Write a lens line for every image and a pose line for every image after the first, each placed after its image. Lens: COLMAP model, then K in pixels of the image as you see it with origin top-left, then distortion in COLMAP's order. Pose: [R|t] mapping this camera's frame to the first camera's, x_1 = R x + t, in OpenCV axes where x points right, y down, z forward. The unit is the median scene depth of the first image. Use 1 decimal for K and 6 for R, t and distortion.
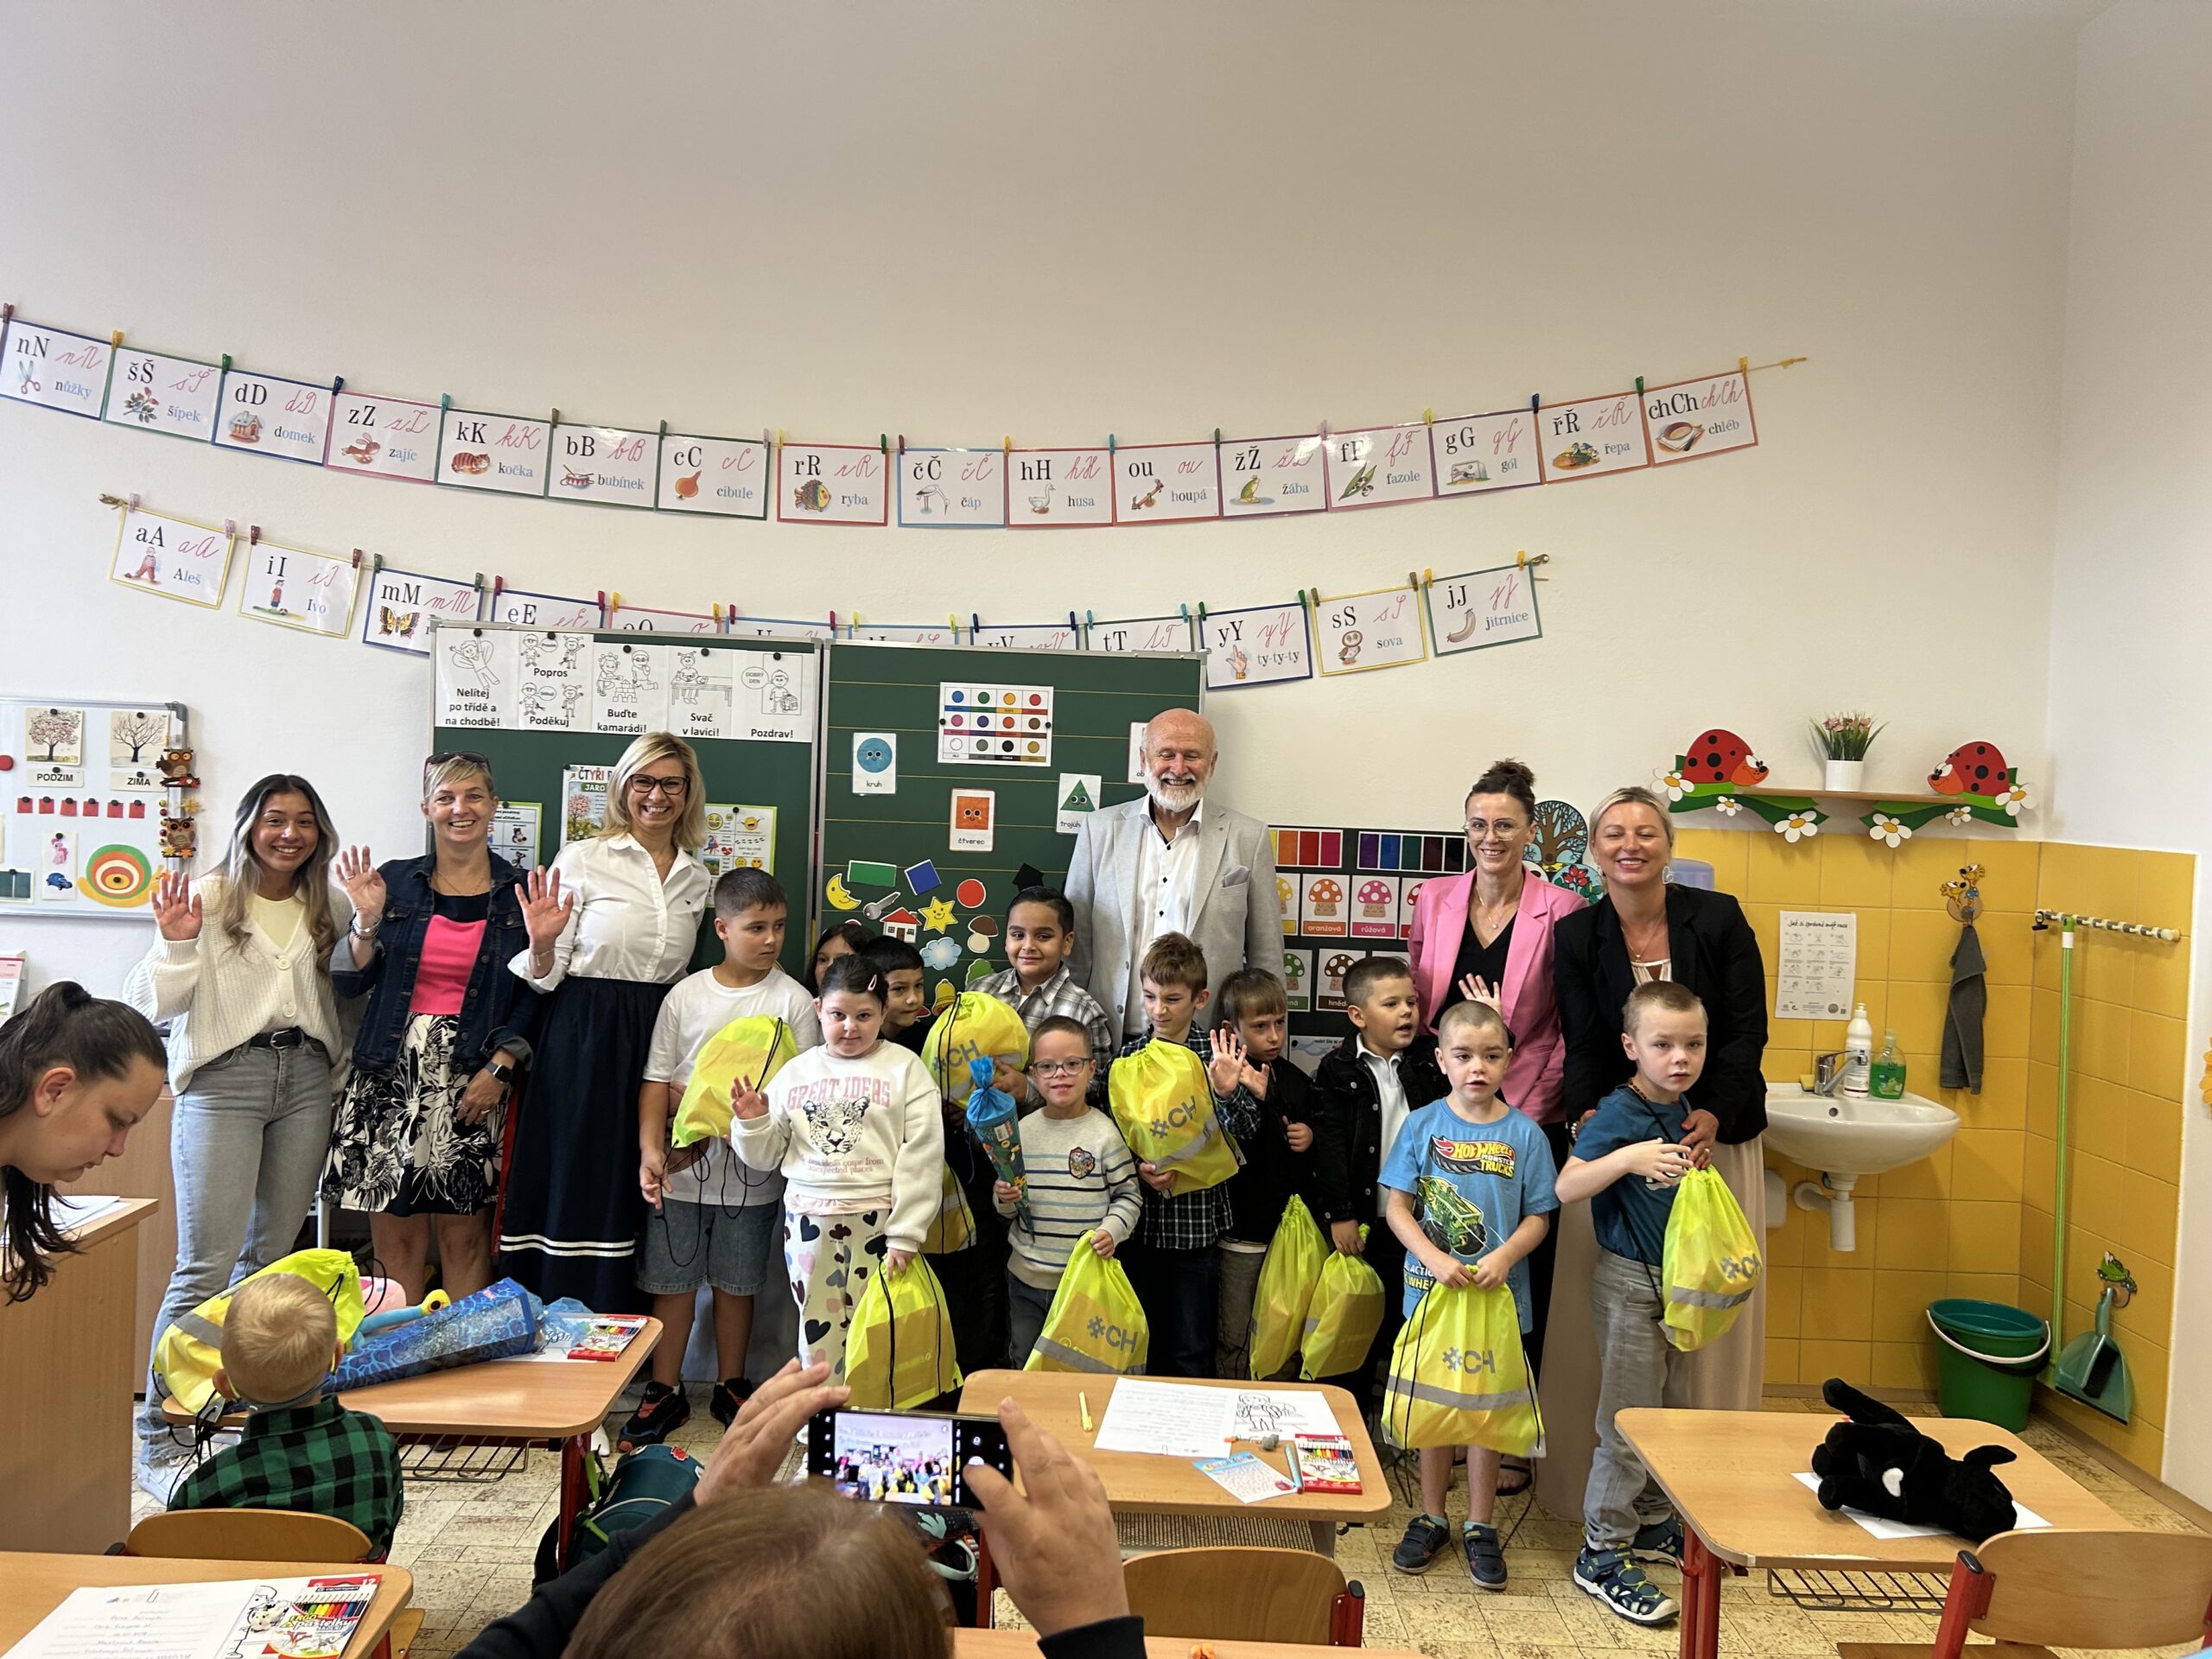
lens RADIAL K [[1623.7, 0, 1111.8], [0, 1623.7, 827.2], [0, 0, 1]] dist [0.041223, -0.036009]
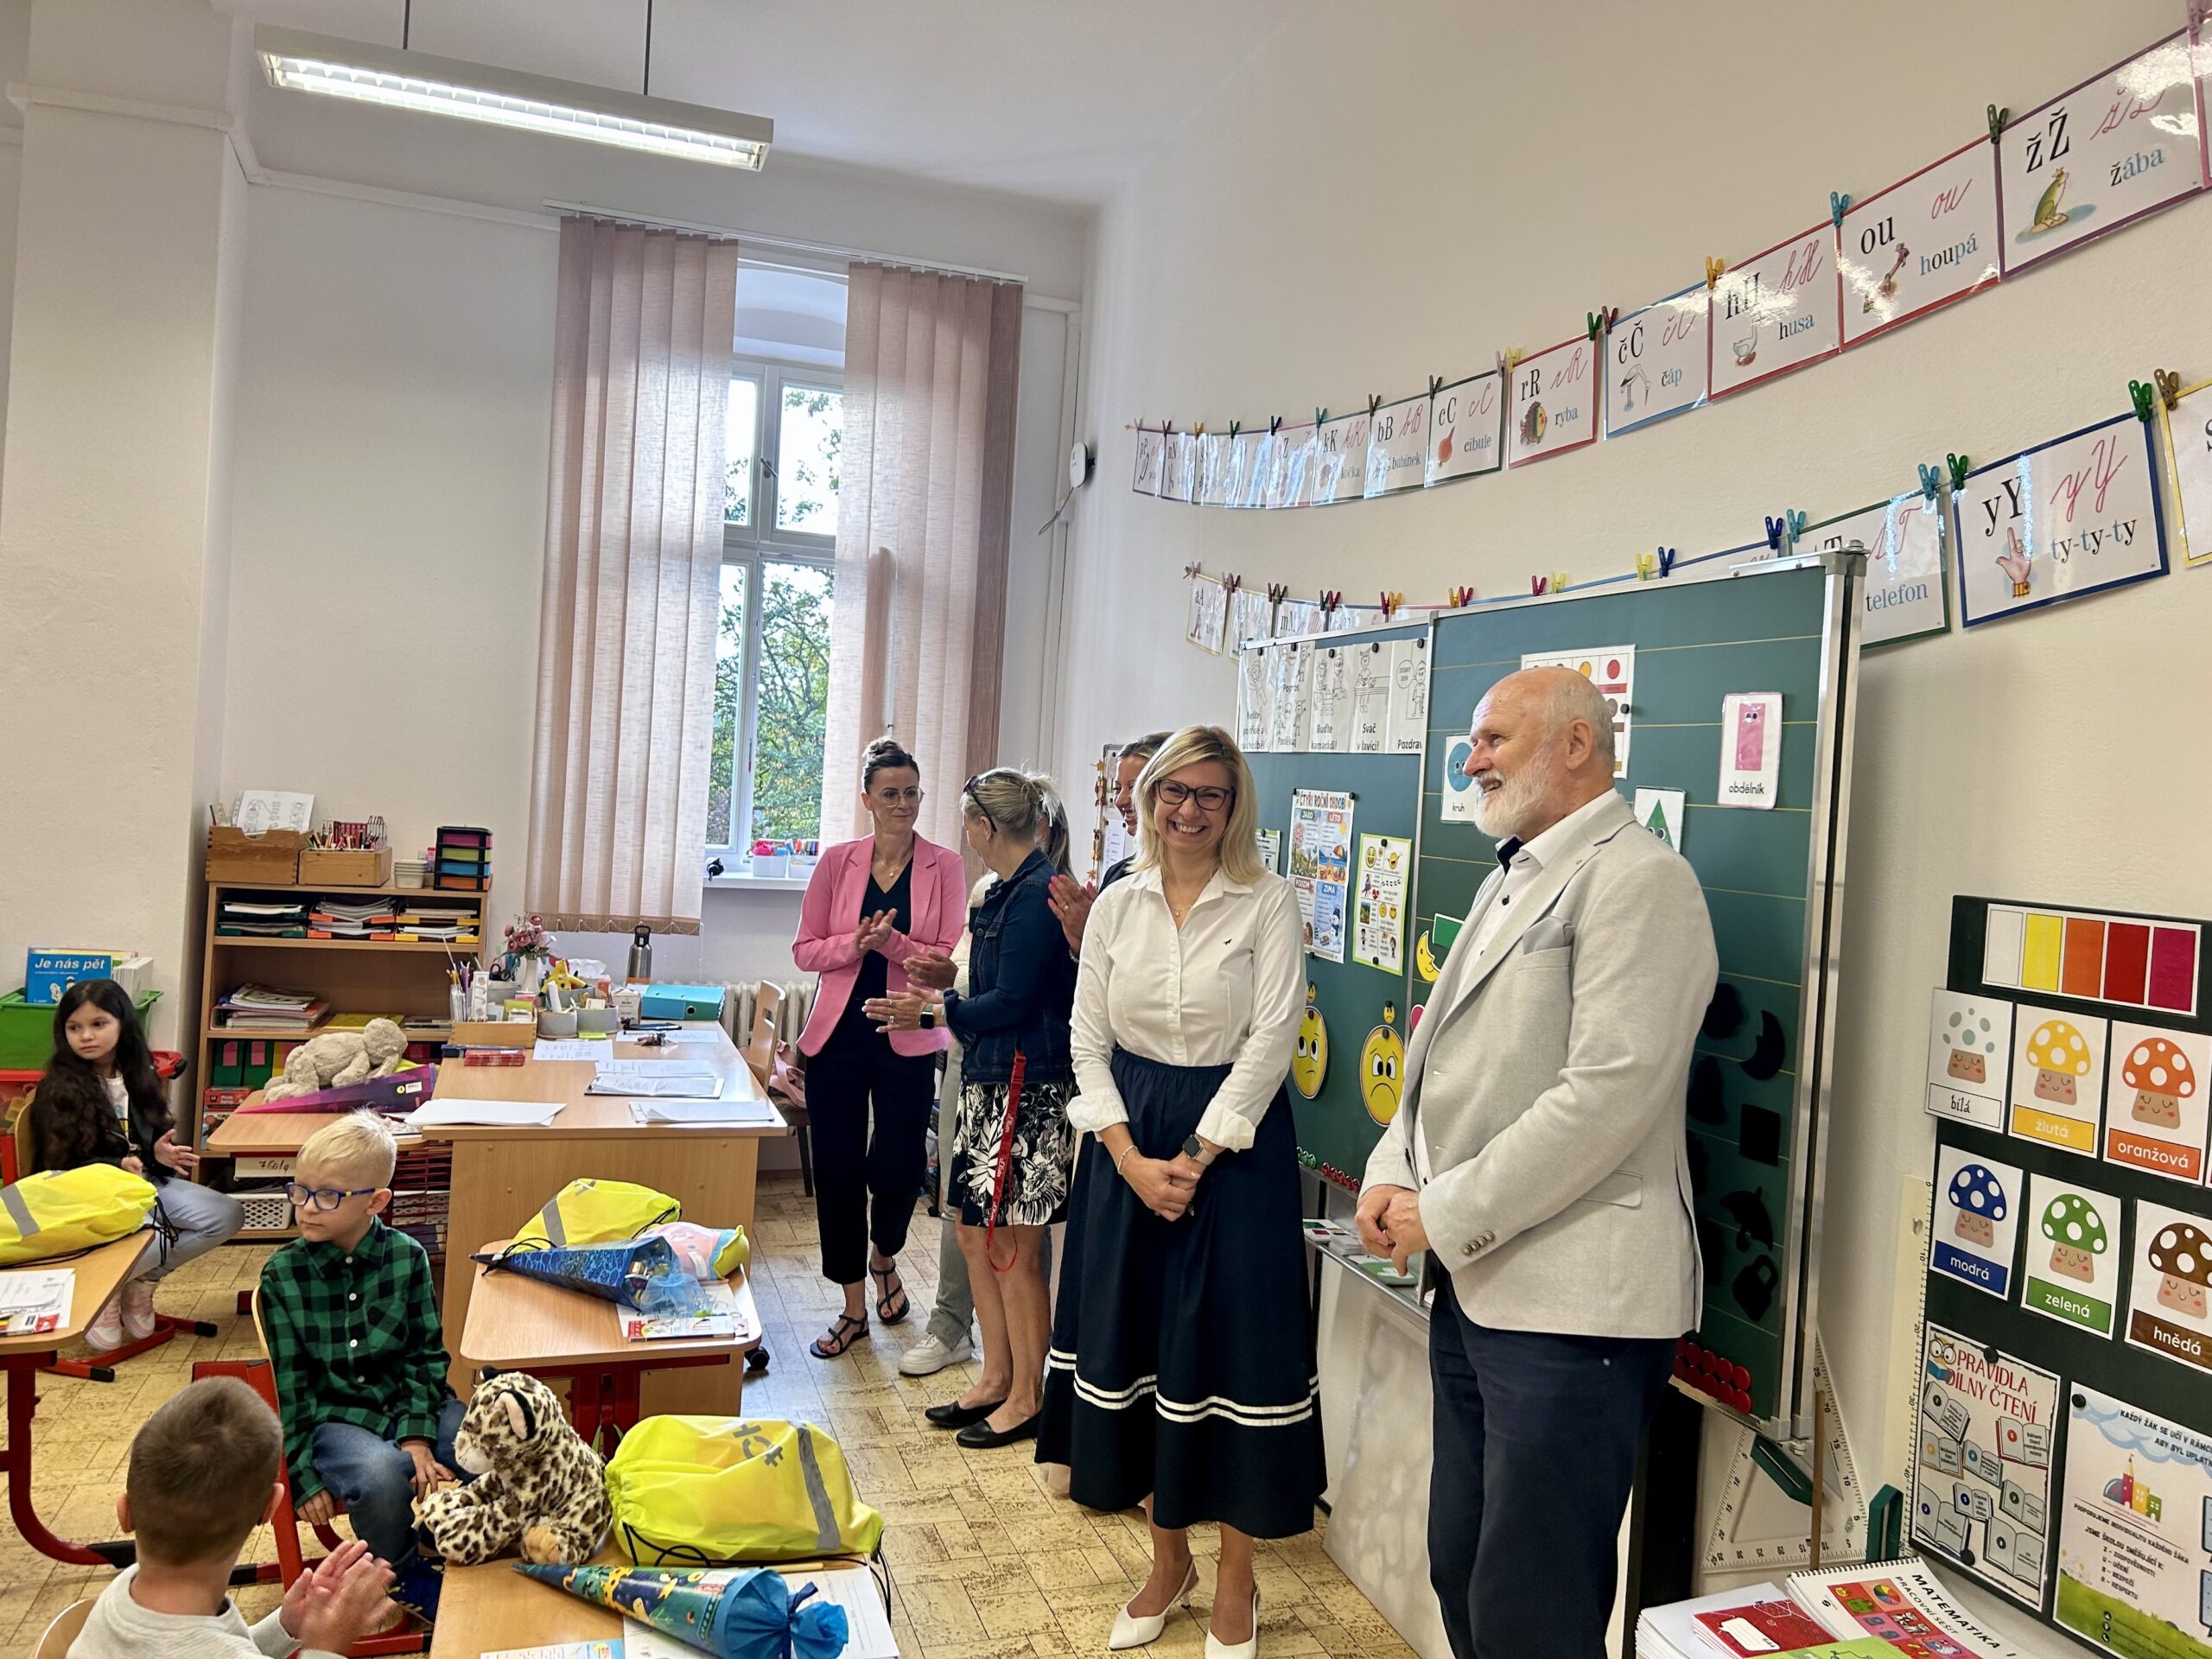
lens RADIAL K [[1673.5, 0, 1102.8], [0, 1673.5, 816.5], [0, 0, 1]] dist [0.049914, -0.058225]
pose [[0.289892, -0.003902, -0.957051, 0.495667], [-0.093040, 0.995140, -0.032239, 0.014950], [0.952526, 0.098390, 0.288120, 0.630130]]
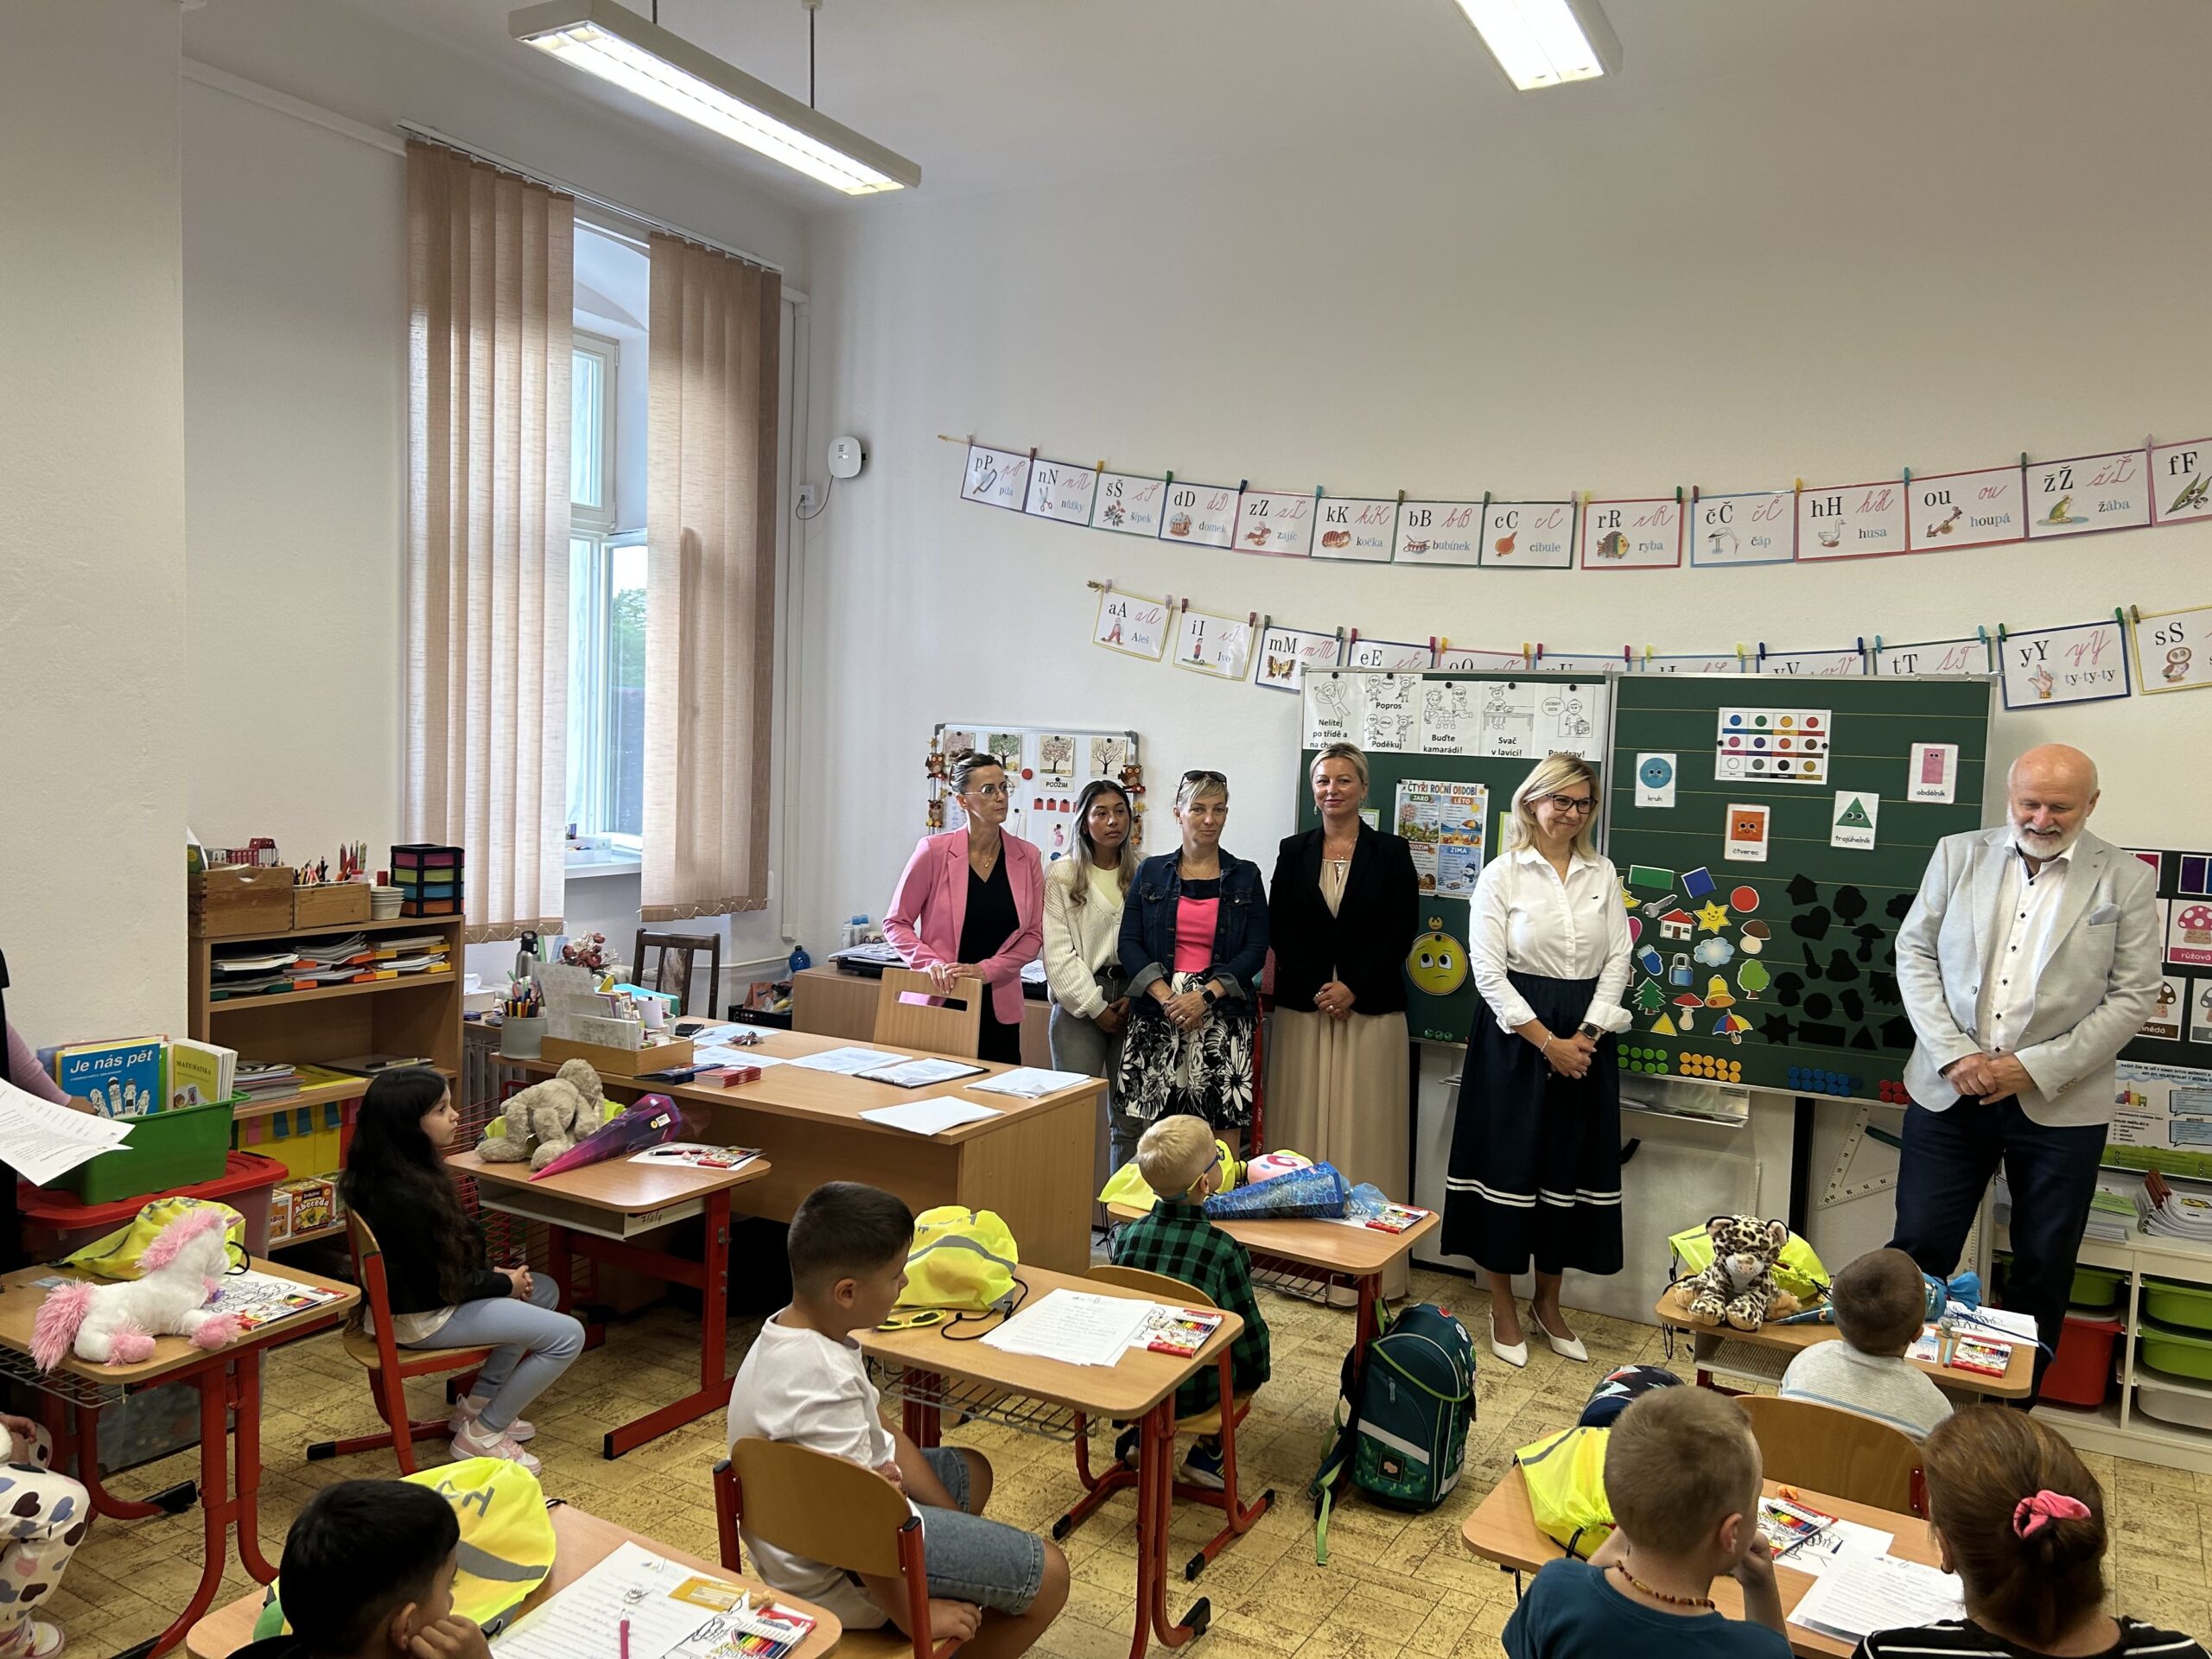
lens RADIAL K [[1665.1, 0, 1106.8], [0, 1665.1, 842.7], [0, 0, 1]] dist [0.051222, -0.057703]
pose [[0.859228, 0.027552, -0.510850, 0.119931], [-0.025523, 0.999614, 0.010985, 0.001155], [0.510955, 0.003599, 0.859600, -0.195214]]
